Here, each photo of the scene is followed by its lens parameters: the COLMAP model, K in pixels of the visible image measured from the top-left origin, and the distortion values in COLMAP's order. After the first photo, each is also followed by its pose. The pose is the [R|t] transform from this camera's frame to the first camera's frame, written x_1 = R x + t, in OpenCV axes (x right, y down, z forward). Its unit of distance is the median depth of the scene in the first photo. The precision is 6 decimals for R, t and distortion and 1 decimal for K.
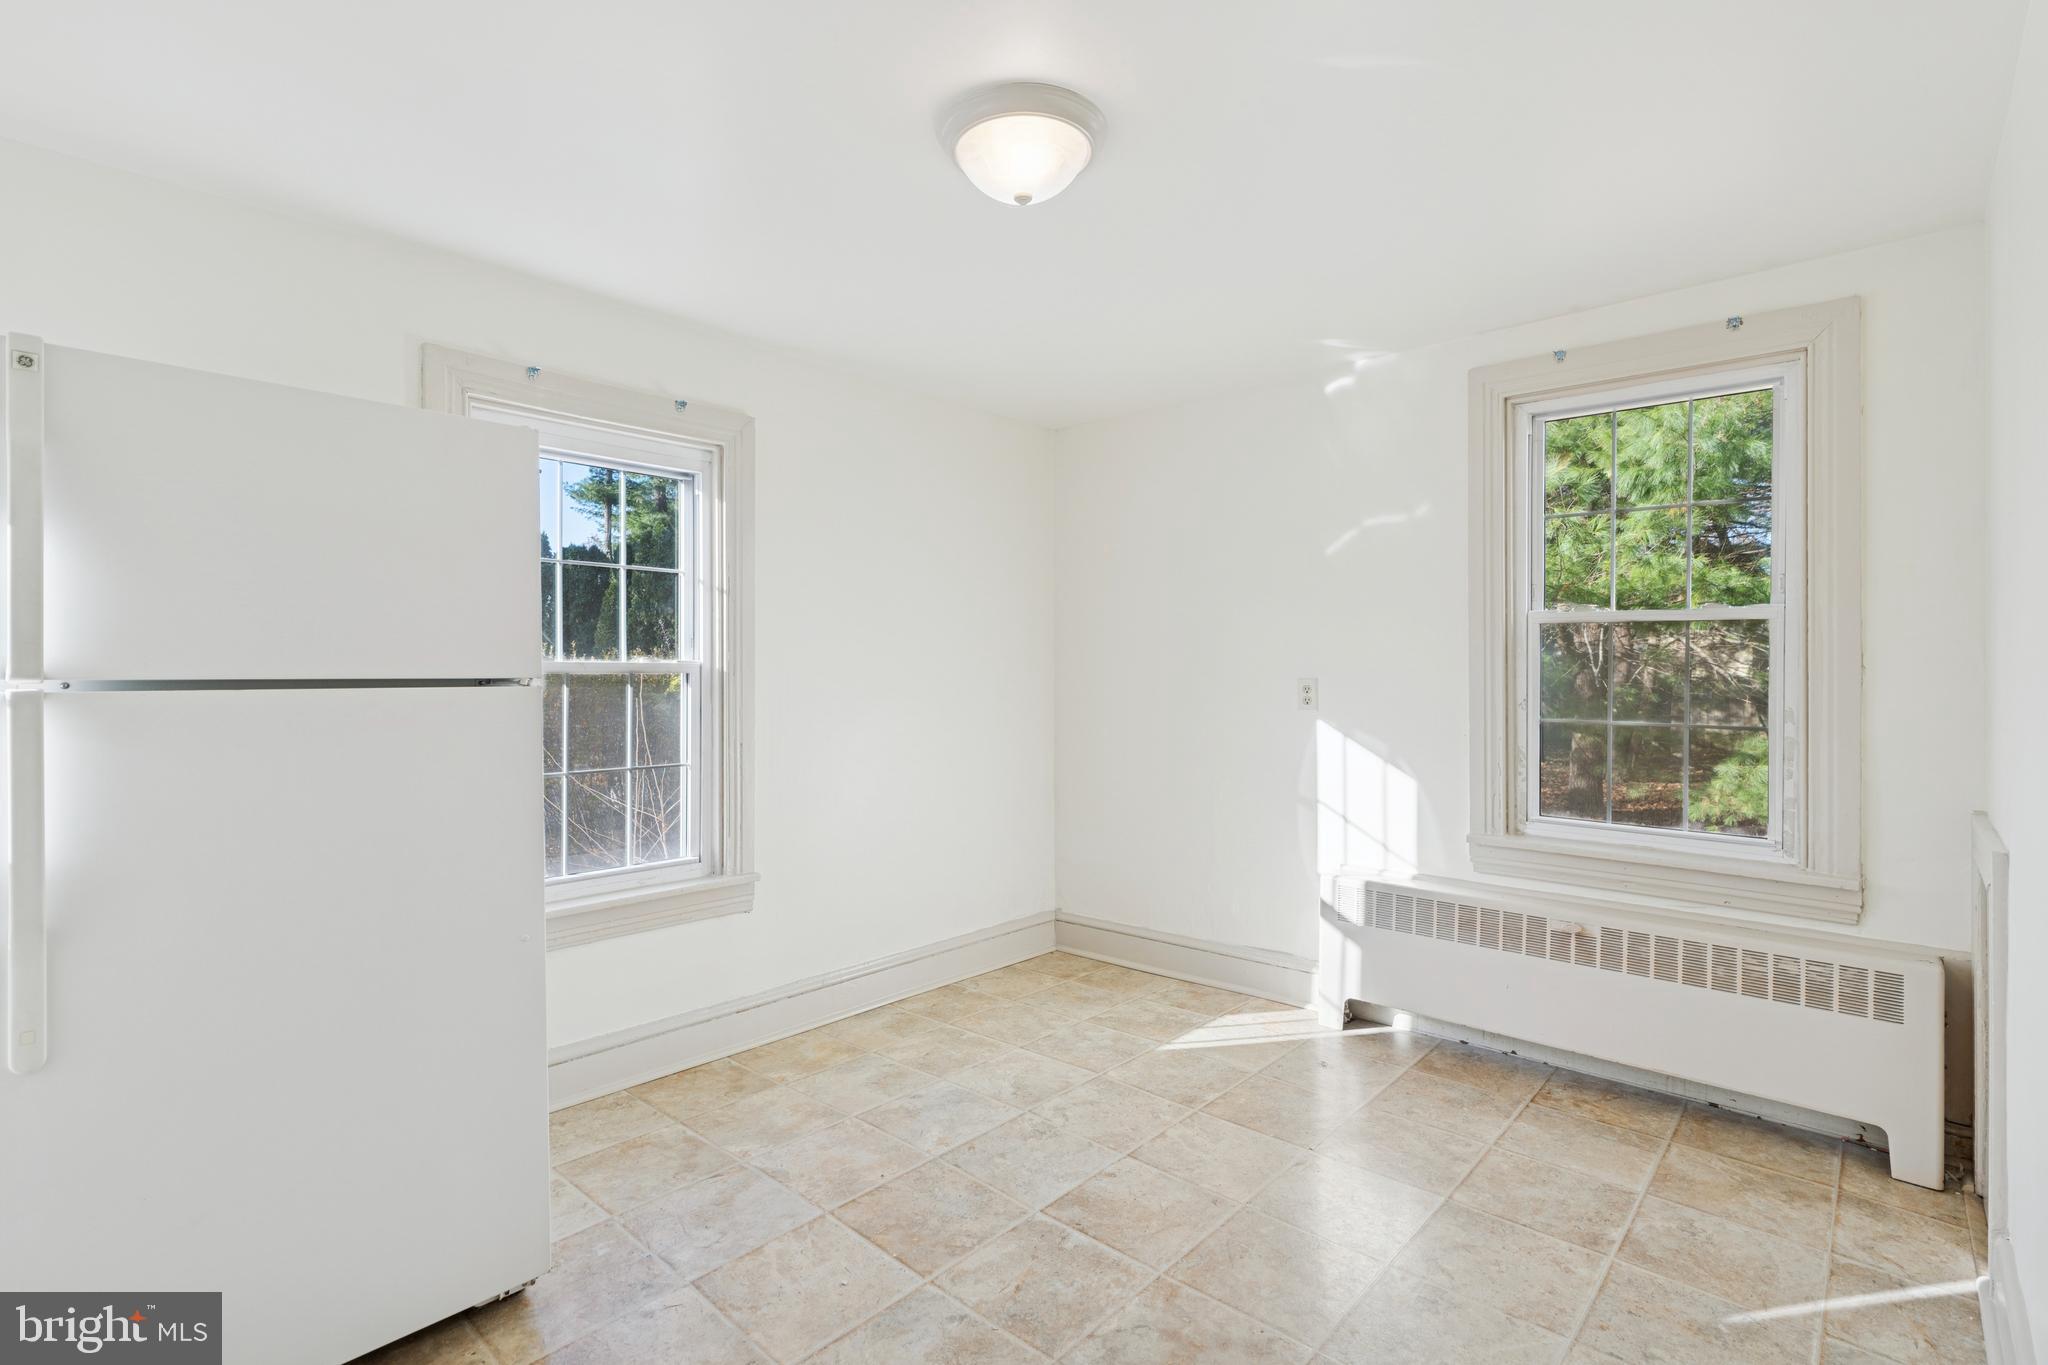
lens RADIAL K [[967.6, 0, 1026.2], [0, 967.6, 672.8], [0, 0, 1]] dist [0.012370, -0.002401]
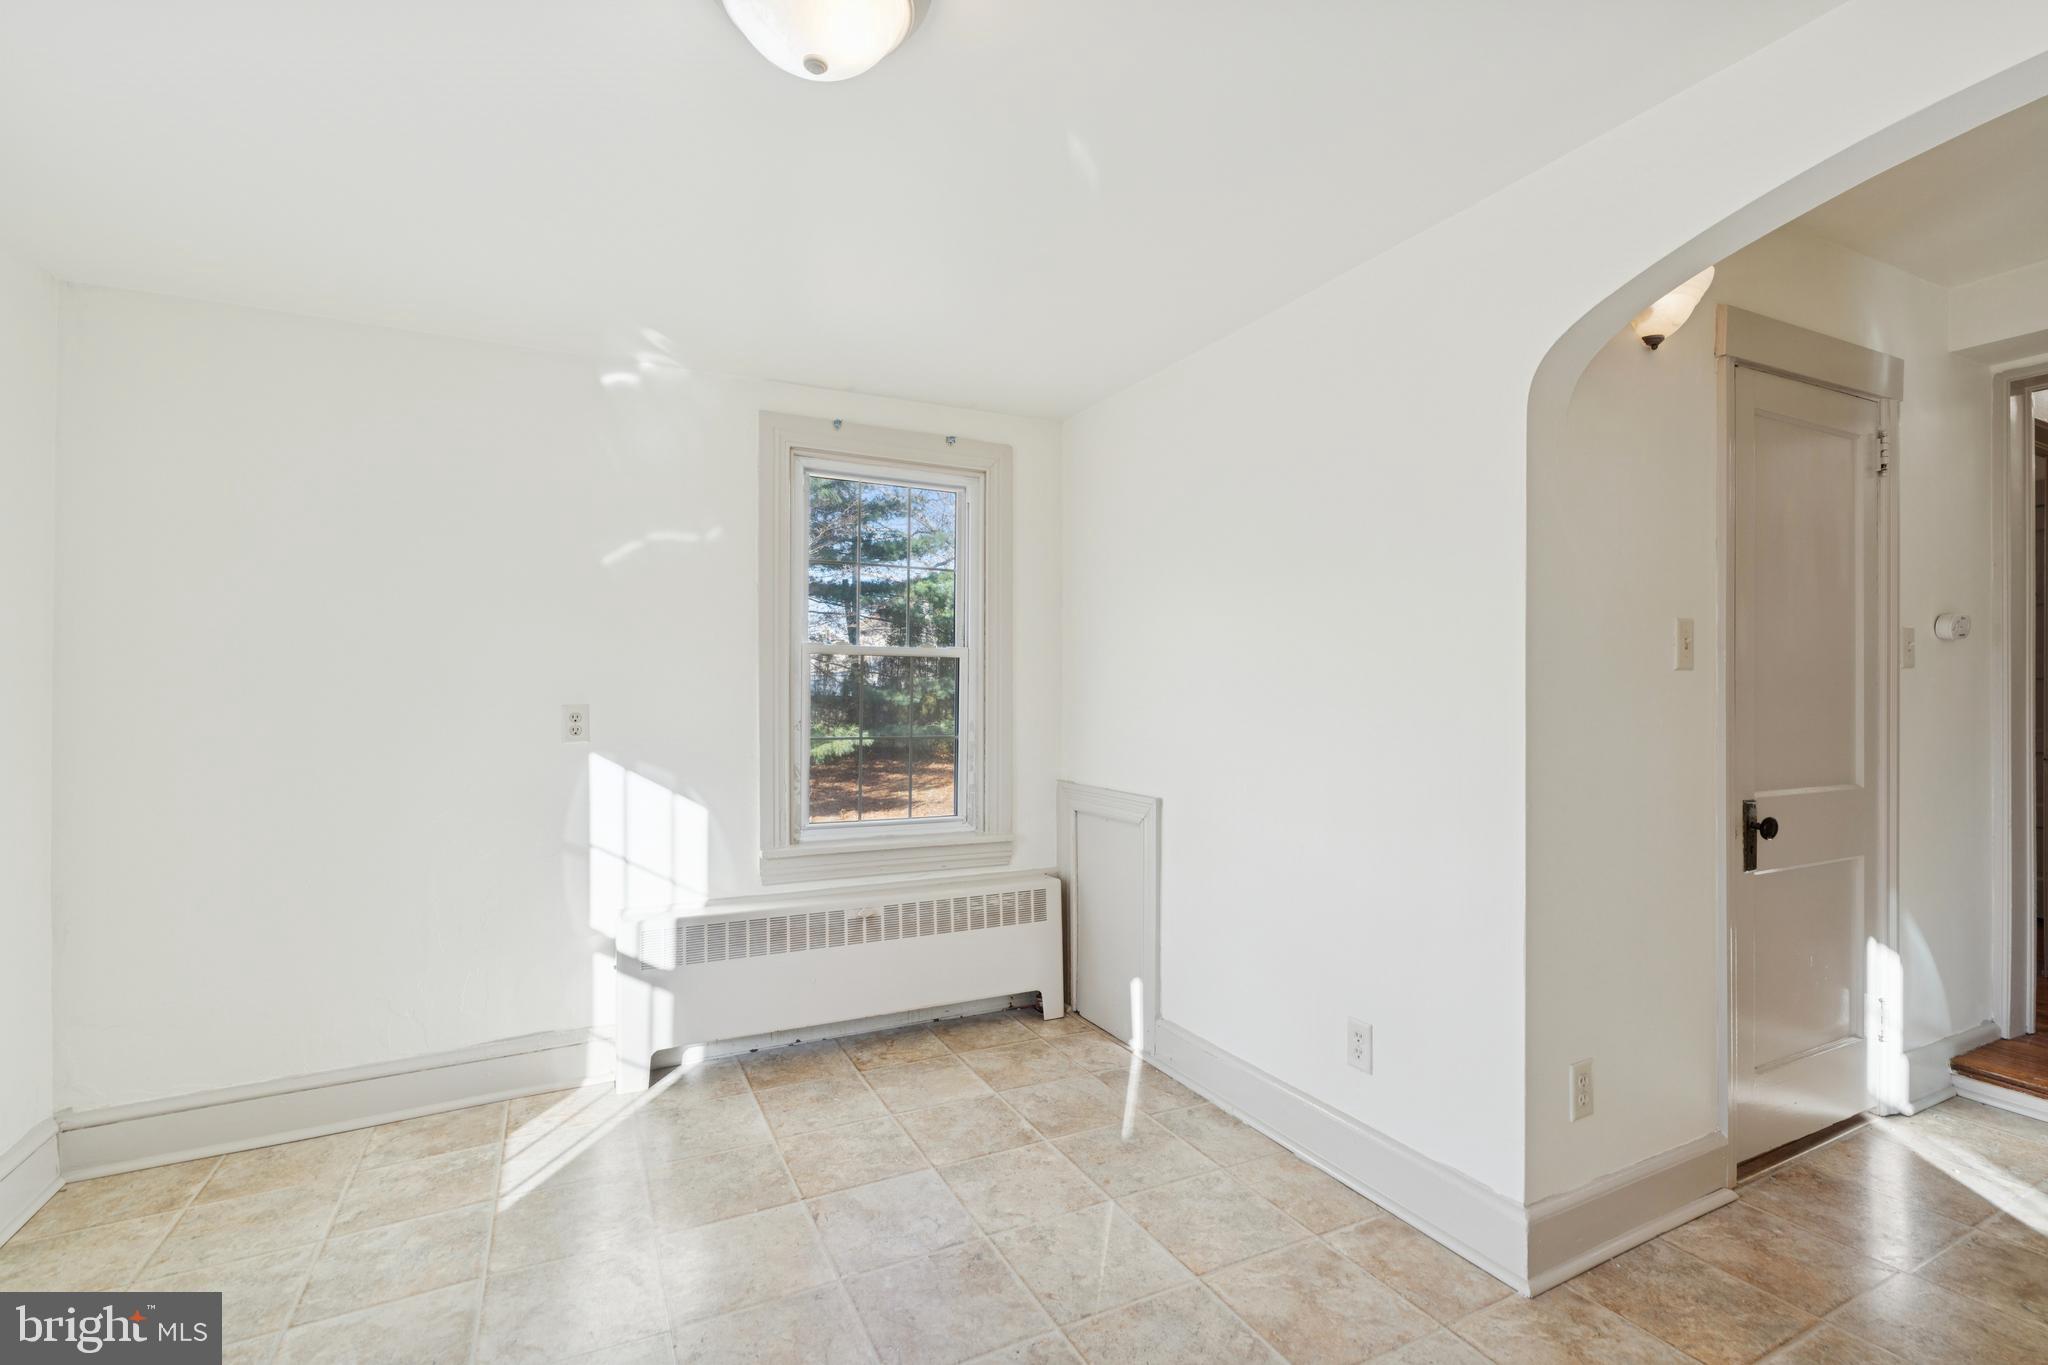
lens RADIAL K [[928.1, 0, 1026.9], [0, 928.1, 690.8], [0, 0, 1]] dist [0.001870, -0.000167]
pose [[0.366402, -0.002091, 0.930454, -0.395974], [0.002617, 0.999996, 0.001216, -0.008222], [-0.930453, 0.001989, 0.366406, 0.382482]]
